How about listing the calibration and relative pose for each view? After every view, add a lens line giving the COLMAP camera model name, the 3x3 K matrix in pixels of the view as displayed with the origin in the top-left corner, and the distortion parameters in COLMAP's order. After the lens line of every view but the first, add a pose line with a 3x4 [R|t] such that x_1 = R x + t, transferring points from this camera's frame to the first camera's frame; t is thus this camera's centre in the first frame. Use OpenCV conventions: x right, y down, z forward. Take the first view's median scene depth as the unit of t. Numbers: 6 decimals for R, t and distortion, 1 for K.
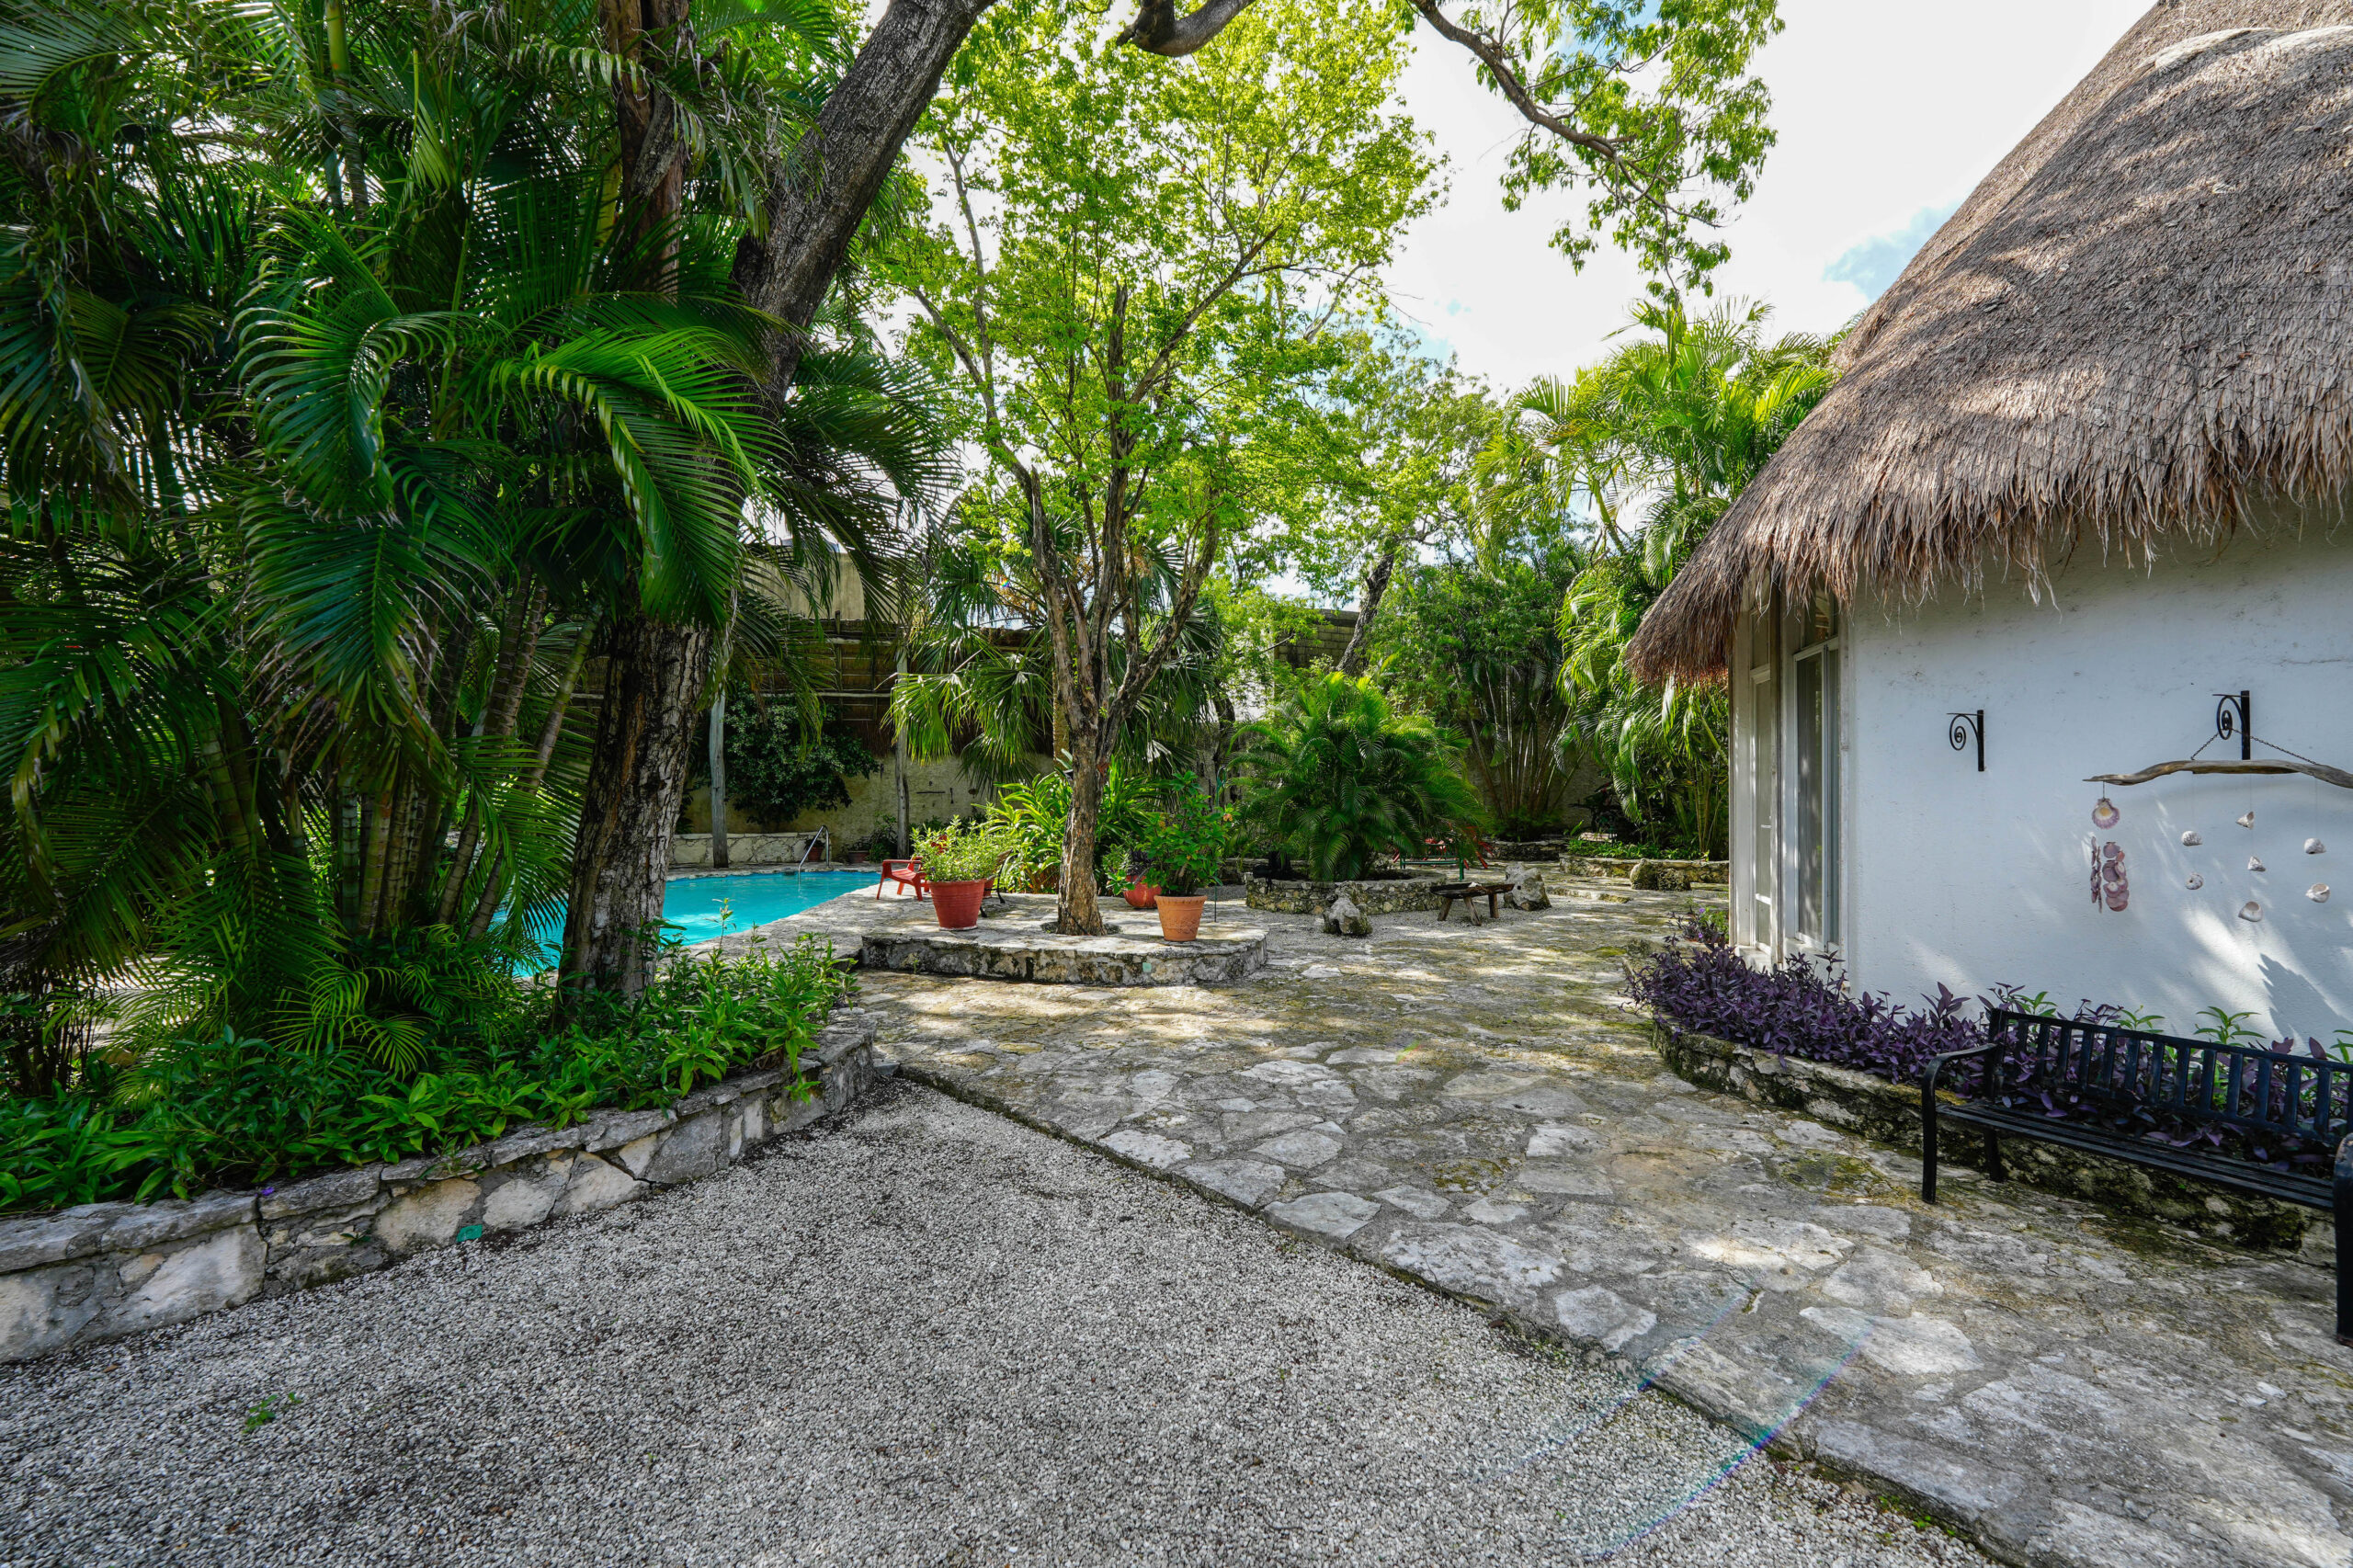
lens RADIAL K [[957.4, 0, 1176.5], [0, 957.4, 784.0], [0, 0, 1]] dist [-0.010758, -0.000714]
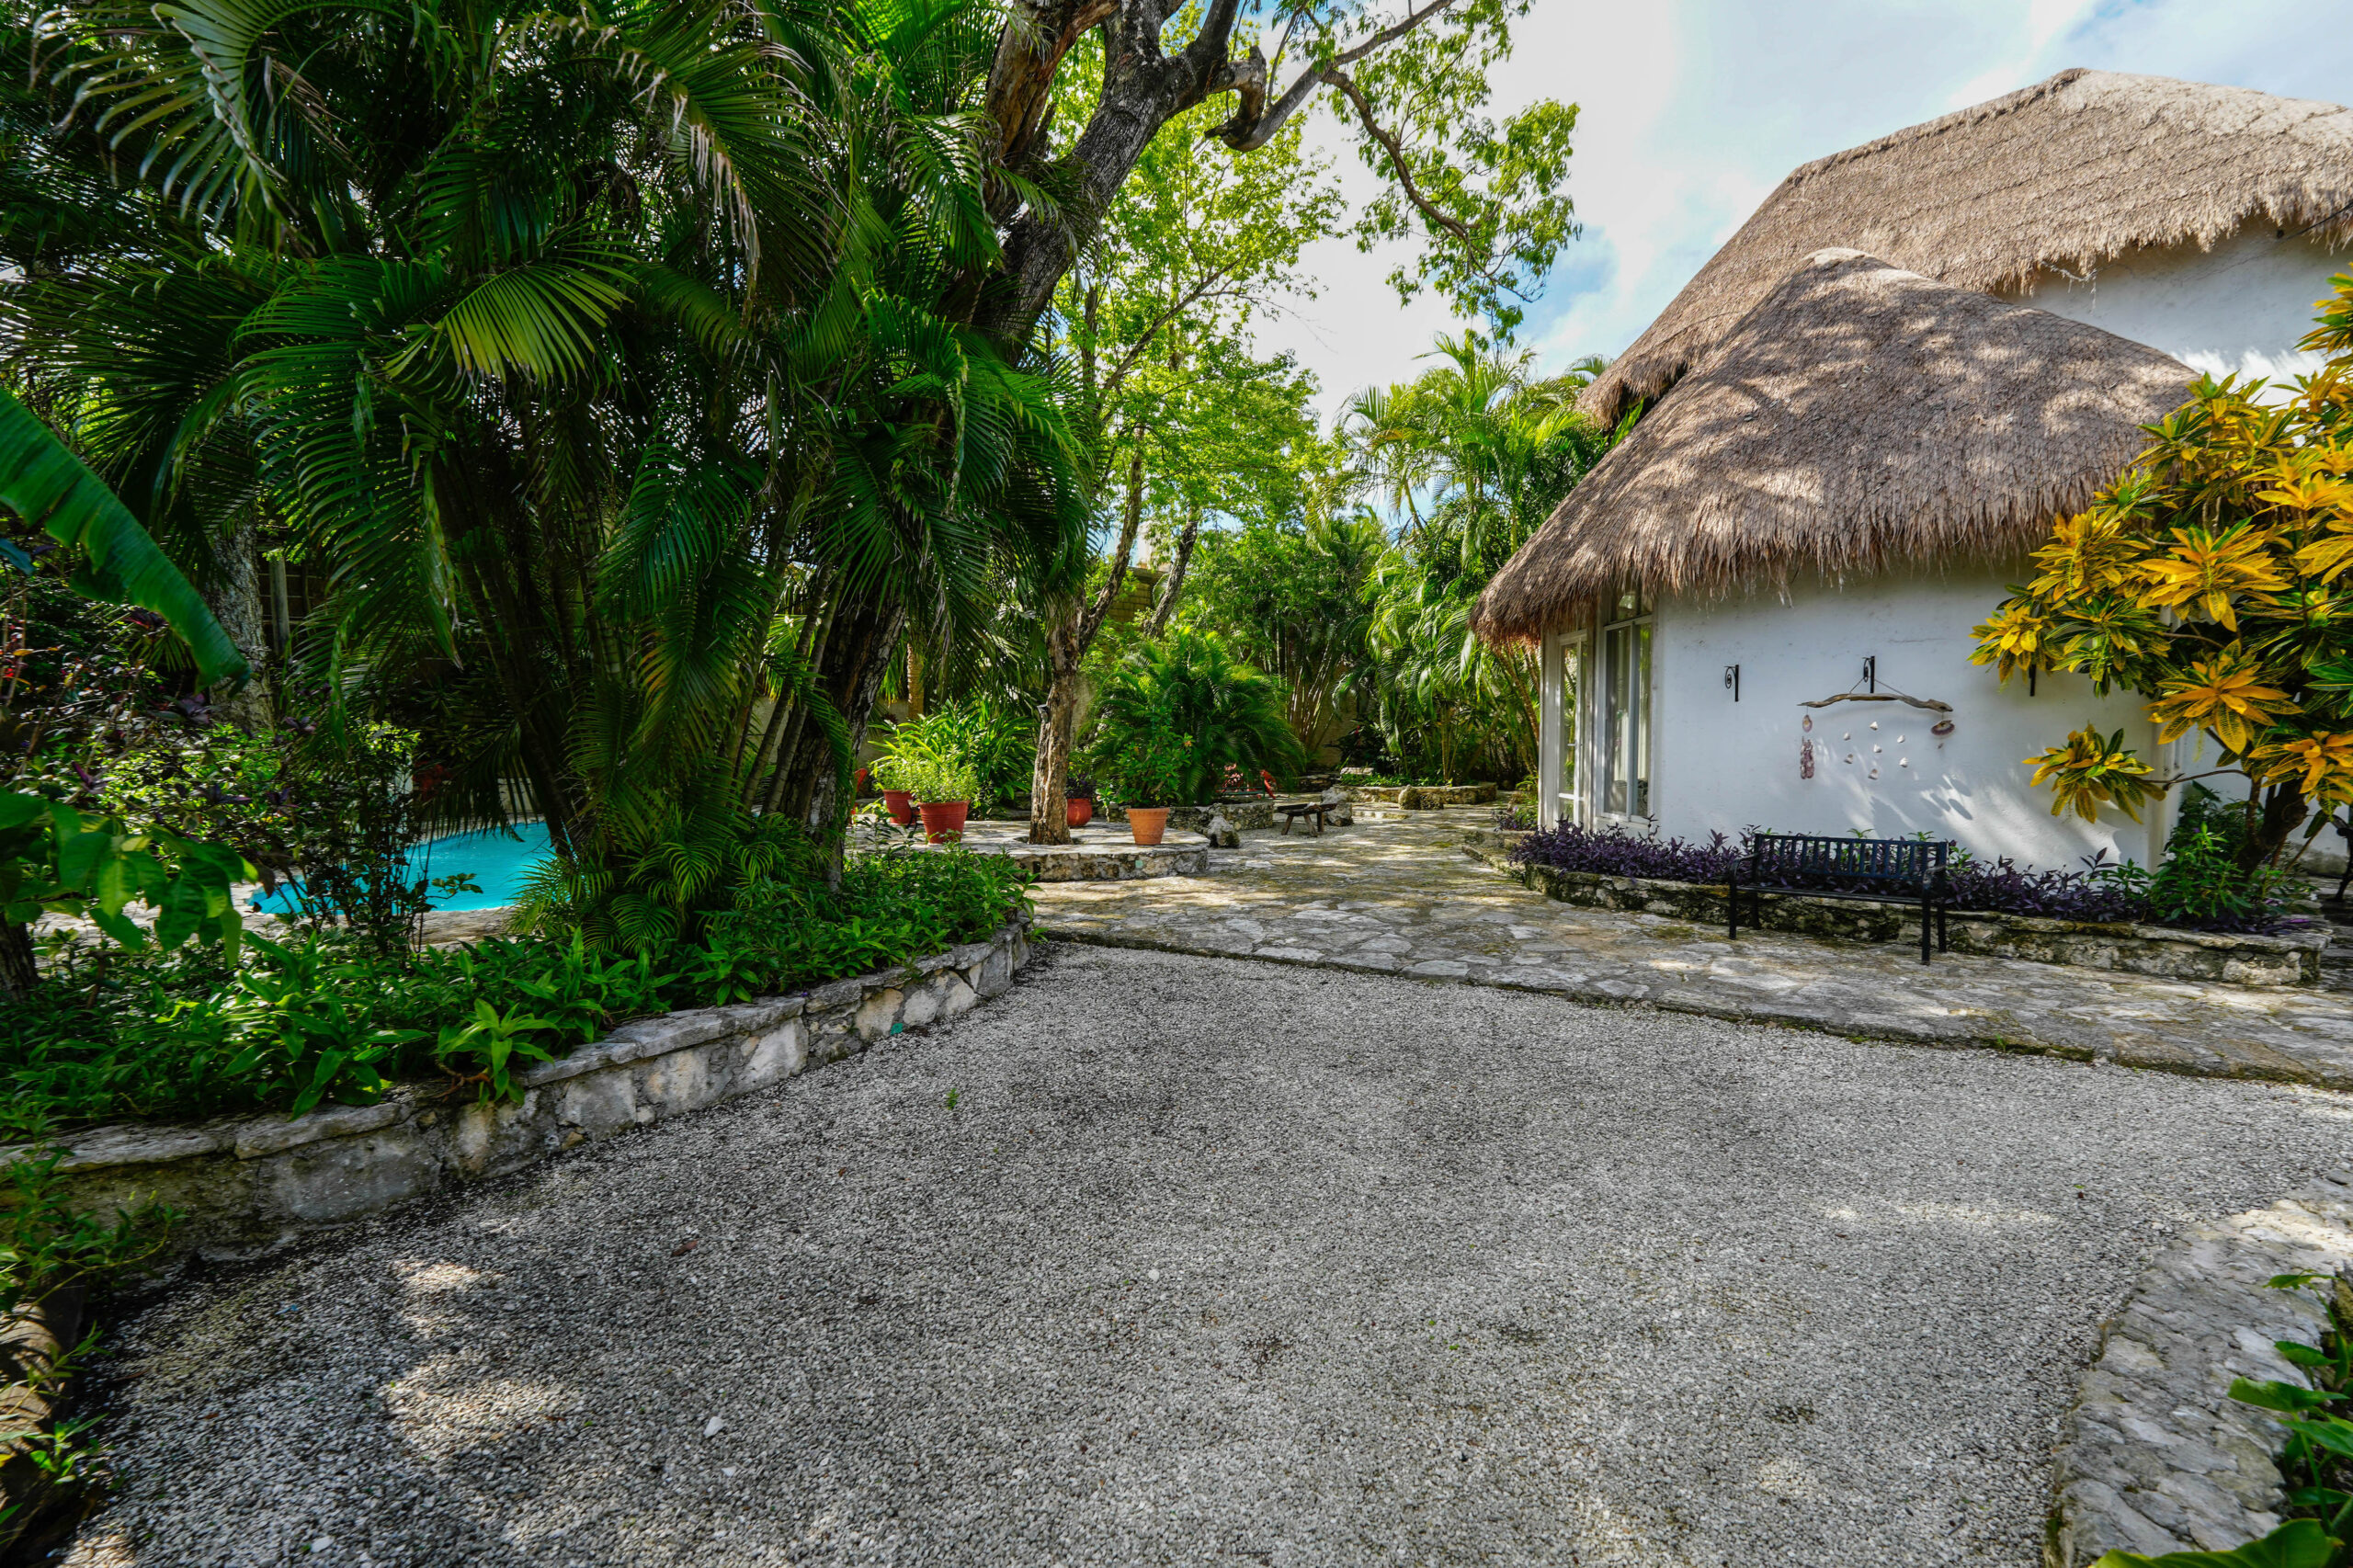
lens RADIAL K [[957.4, 0, 1176.5], [0, 957.4, 784.0], [0, 0, 1]] dist [-0.010758, -0.000714]
pose [[0.955329, -0.018271, 0.294978, -0.571483], [0.002872, 0.998614, 0.052553, 0.039439], [-0.295529, -0.049359, 0.954058, -0.306053]]
